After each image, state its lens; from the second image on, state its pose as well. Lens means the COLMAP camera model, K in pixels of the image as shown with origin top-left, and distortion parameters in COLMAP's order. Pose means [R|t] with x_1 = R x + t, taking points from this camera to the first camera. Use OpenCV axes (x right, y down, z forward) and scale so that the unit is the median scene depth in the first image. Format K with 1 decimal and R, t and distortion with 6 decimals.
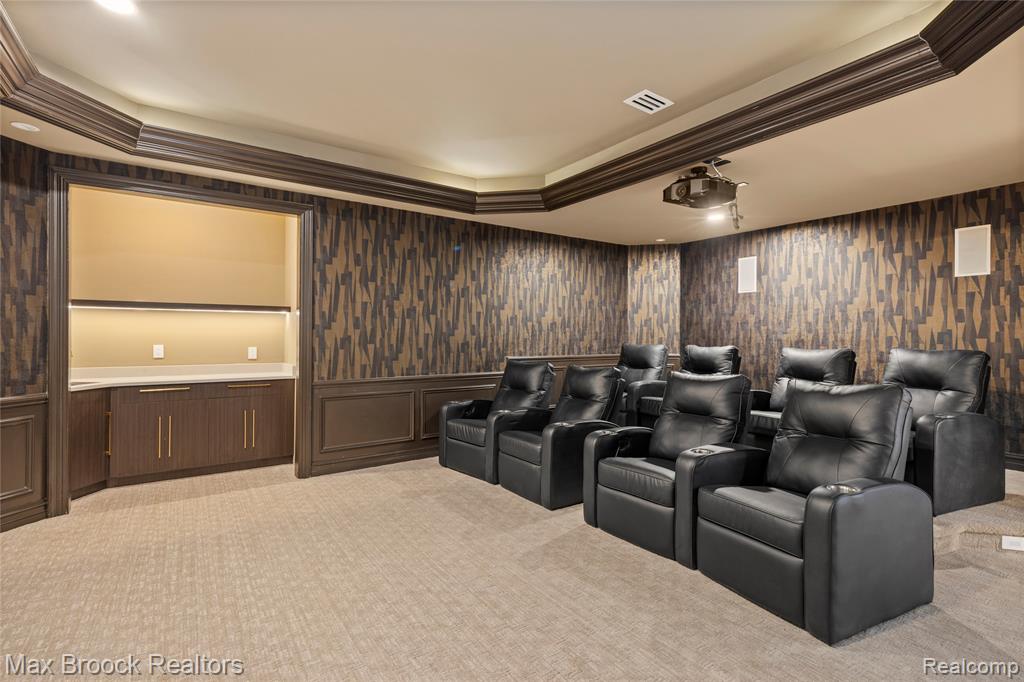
lens RADIAL K [[469.8, 0, 504.9], [0, 469.8, 336.8], [0, 0, 1]] dist [-0.002366, 0.000213]
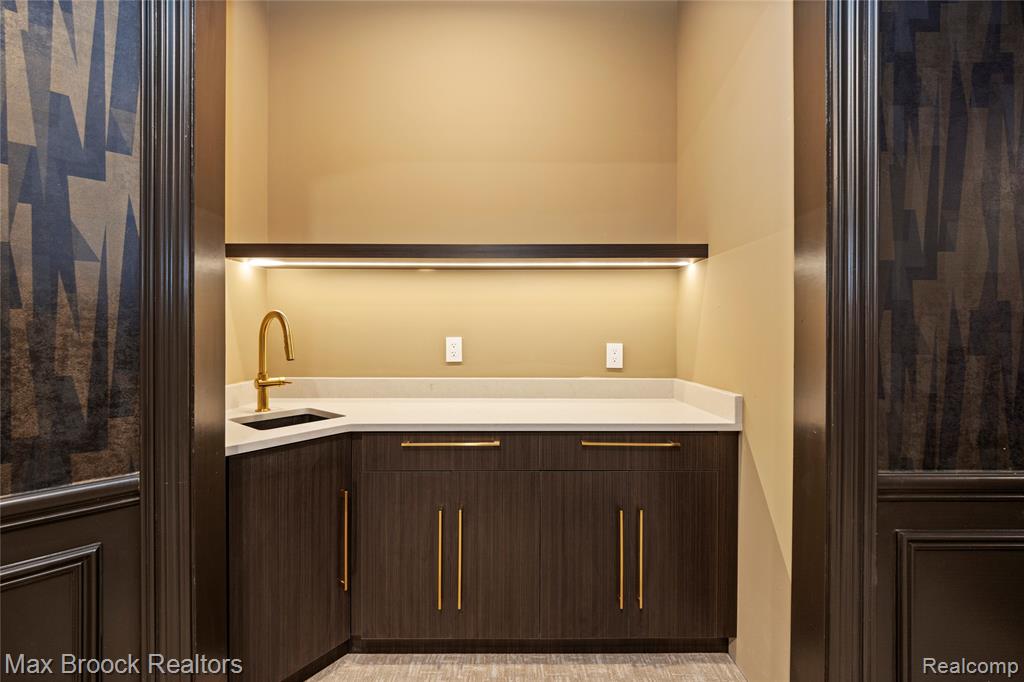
lens RADIAL K [[427.5, 0, 511.3], [0, 427.5, 337.6], [0, 0, 1]] dist [0.001745, -0.000198]
pose [[0.829137, -0.000077, -0.559045, -0.550572], [0.003193, 0.999984, 0.004598, 0.020149], [0.559036, -0.005598, 0.829125, 0.843353]]
